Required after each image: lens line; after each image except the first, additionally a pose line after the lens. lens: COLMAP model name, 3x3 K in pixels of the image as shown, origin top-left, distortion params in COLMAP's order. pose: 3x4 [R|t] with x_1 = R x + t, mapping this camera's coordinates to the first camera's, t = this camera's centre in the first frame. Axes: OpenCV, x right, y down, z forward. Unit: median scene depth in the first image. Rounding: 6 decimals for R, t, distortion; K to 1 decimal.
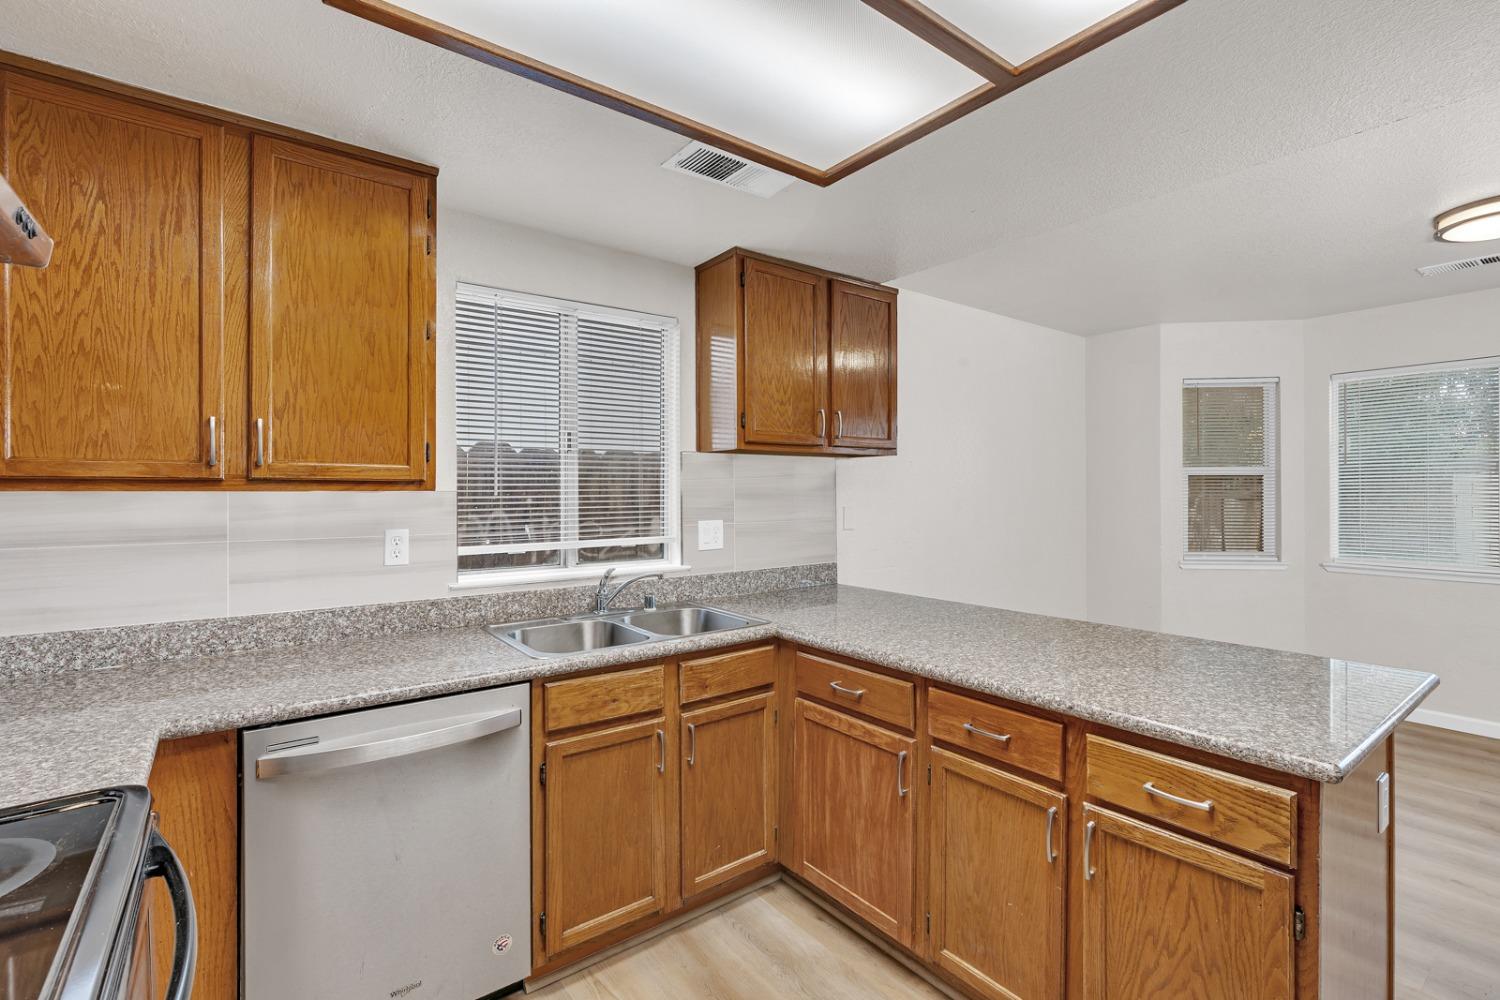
lens RADIAL K [[676.7, 0, 750.0], [0, 676.7, 500.0], [0, 0, 1]] dist [-0.017303, 0.006686]
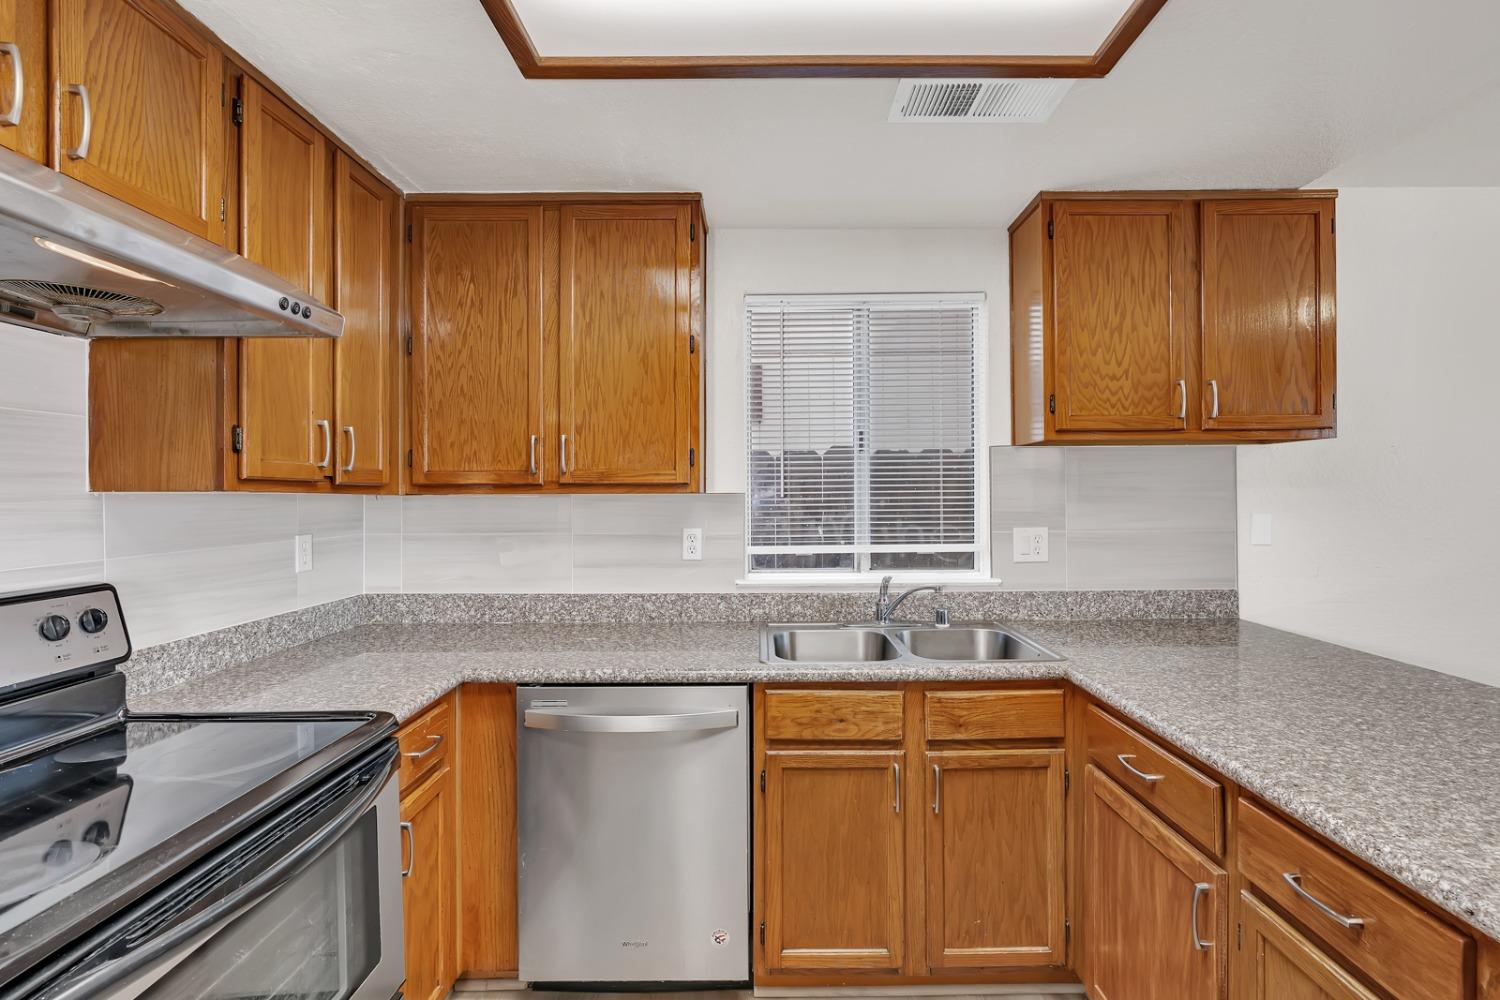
lens RADIAL K [[676.7, 0, 750.0], [0, 676.7, 500.0], [0, 0, 1]] dist [-0.017303, 0.006686]
pose [[0.796157, 0.003199, -0.605081, 0.234624], [-0.004187, 0.999991, -0.000222, -0.002208], [0.605075, 0.002710, 0.796164, 0.176937]]
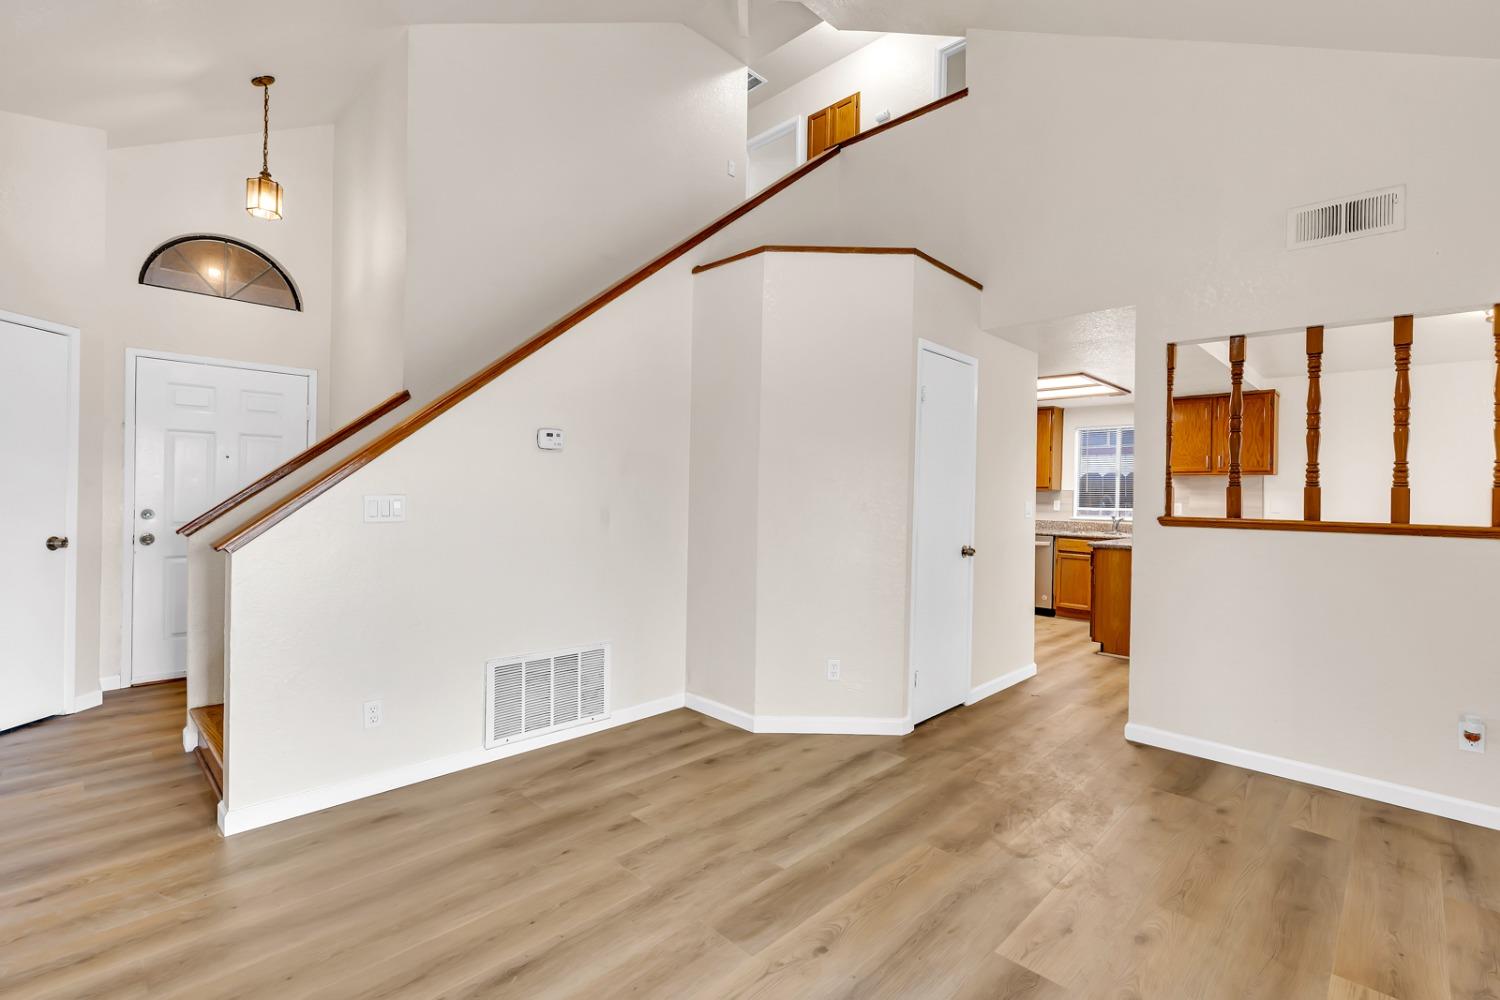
lens RADIAL K [[676.7, 0, 750.0], [0, 676.7, 500.0], [0, 0, 1]] dist [-0.017303, 0.006686]
pose [[0.155636, 0.012926, -0.987730, 2.913780], [-0.020422, 0.999743, 0.009865, 0.038216], [0.987603, 0.018636, 0.155860, -1.247802]]
